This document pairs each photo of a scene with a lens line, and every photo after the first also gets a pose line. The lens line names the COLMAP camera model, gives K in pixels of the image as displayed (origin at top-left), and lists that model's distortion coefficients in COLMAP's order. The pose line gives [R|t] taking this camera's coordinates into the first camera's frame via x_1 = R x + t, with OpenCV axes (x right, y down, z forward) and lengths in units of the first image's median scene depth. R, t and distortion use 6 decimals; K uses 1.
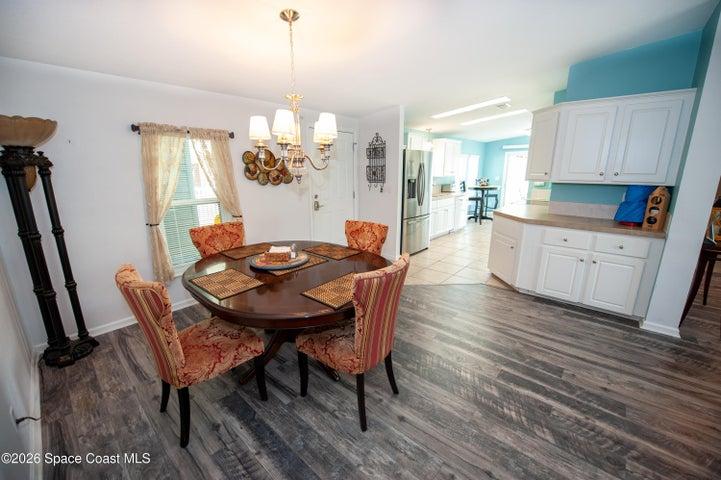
lens RADIAL K [[286.7, 0, 362.7], [0, 286.7, 237.4], [0, 0, 1]] dist [-0.017003, -0.002191]
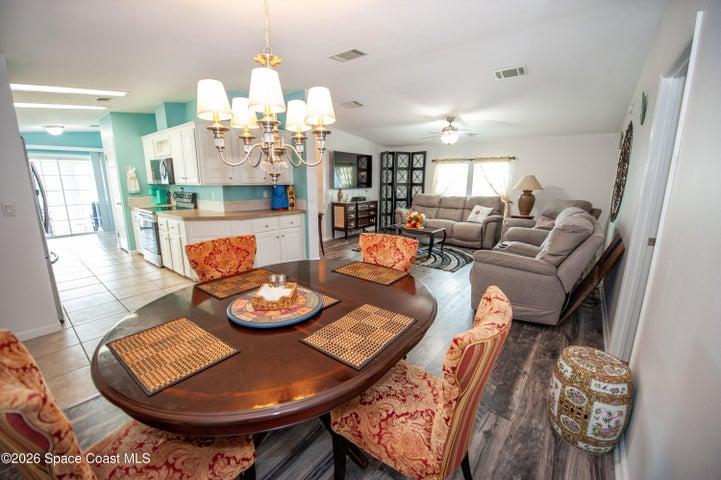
lens RADIAL K [[286.7, 0, 359.7], [0, 286.7, 239.5], [0, 0, 1]] dist [-0.017003, -0.002191]
pose [[-0.048247, -0.198379, 0.978937, -0.265319], [0.225699, 0.952565, 0.204158, -0.044085], [-0.973002, 0.230795, -0.001184, 0.234780]]
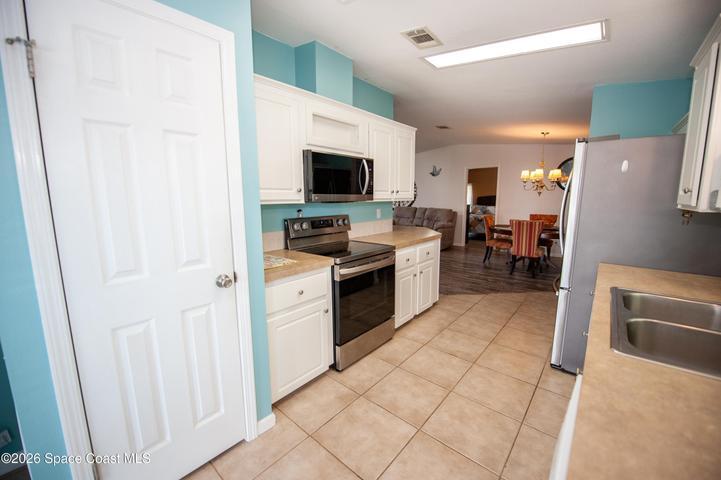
lens RADIAL K [[286.7, 0, 360.0], [0, 286.7, 237.0], [0, 0, 1]] dist [-0.017003, -0.002191]
pose [[-0.999983, 0.004799, -0.003412, 0.369940], [0.003197, 0.929084, 0.369854, -0.214901], [0.004945, 0.369837, -0.929084, 0.948288]]
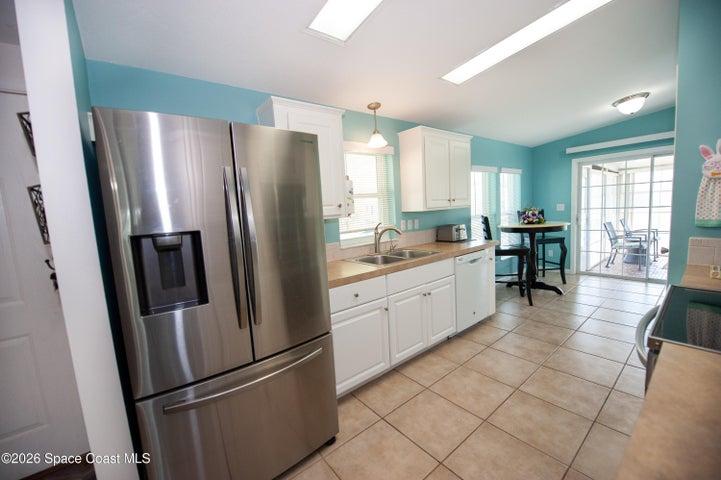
lens RADIAL K [[286.7, 0, 359.5], [0, 286.7, 241.3], [0, 0, 1]] dist [-0.017003, -0.002191]
pose [[0.982051, -0.035938, -0.185158, 0.230422], [0.013997, 0.992859, -0.118470, -0.101860], [0.188093, 0.113752, 0.975542, 0.486684]]
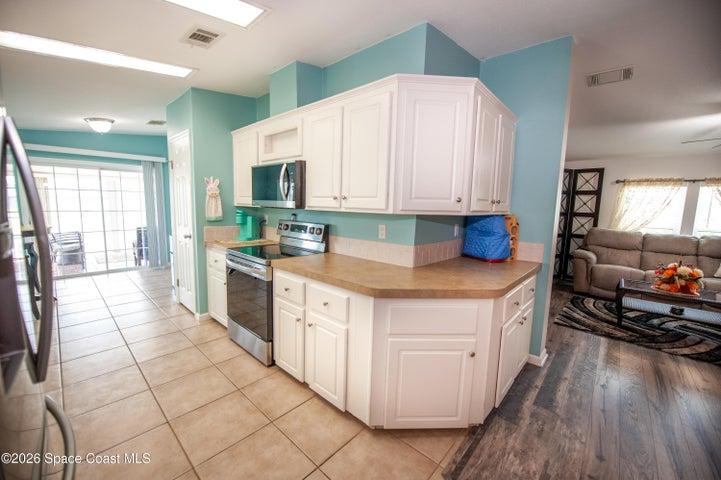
lens RADIAL K [[286.7, 0, 357.2], [0, 286.7, 238.2], [0, 0, 1]] dist [-0.017003, -0.002191]
pose [[0.023366, -0.113375, 0.993277, 0.035272], [0.205866, 0.972801, 0.106195, -0.109436], [-0.978301, 0.202001, 0.046071, 0.516285]]
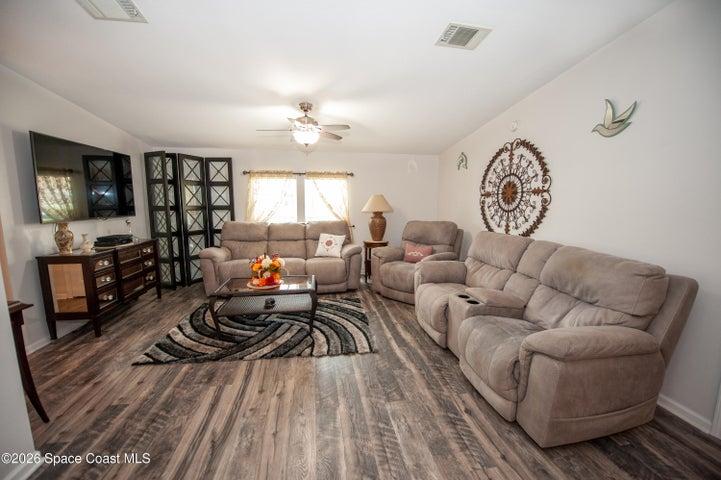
lens RADIAL K [[286.7, 0, 360.9], [0, 286.7, 239.0], [0, 0, 1]] dist [-0.017003, -0.002191]
pose [[-0.769831, -0.078786, 0.633367, 0.086183], [0.148936, 0.942780, 0.298300, -0.056190], [-0.620628, 0.323972, -0.714047, 0.280536]]
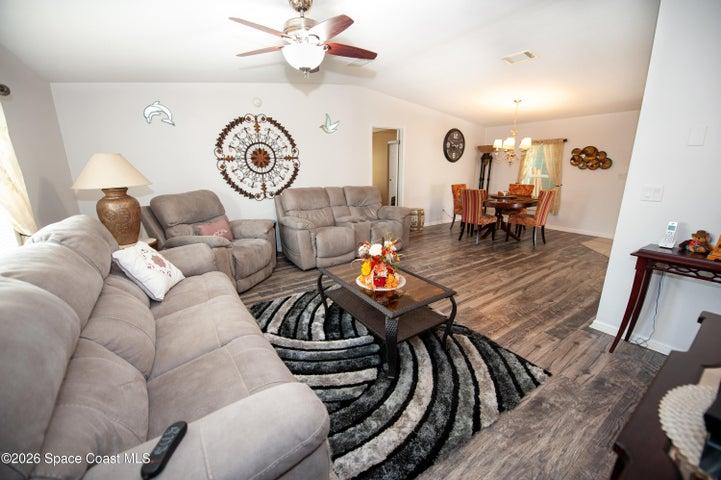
lens RADIAL K [[286.7, 0, 361.2], [0, 286.7, 236.2], [0, 0, 1]] dist [-0.017003, -0.002191]
pose [[-0.248662, 0.239963, -0.938395, 0.723228], [-0.214094, 0.931245, 0.294866, -0.018971], [0.944633, 0.274227, -0.180190, 0.111563]]
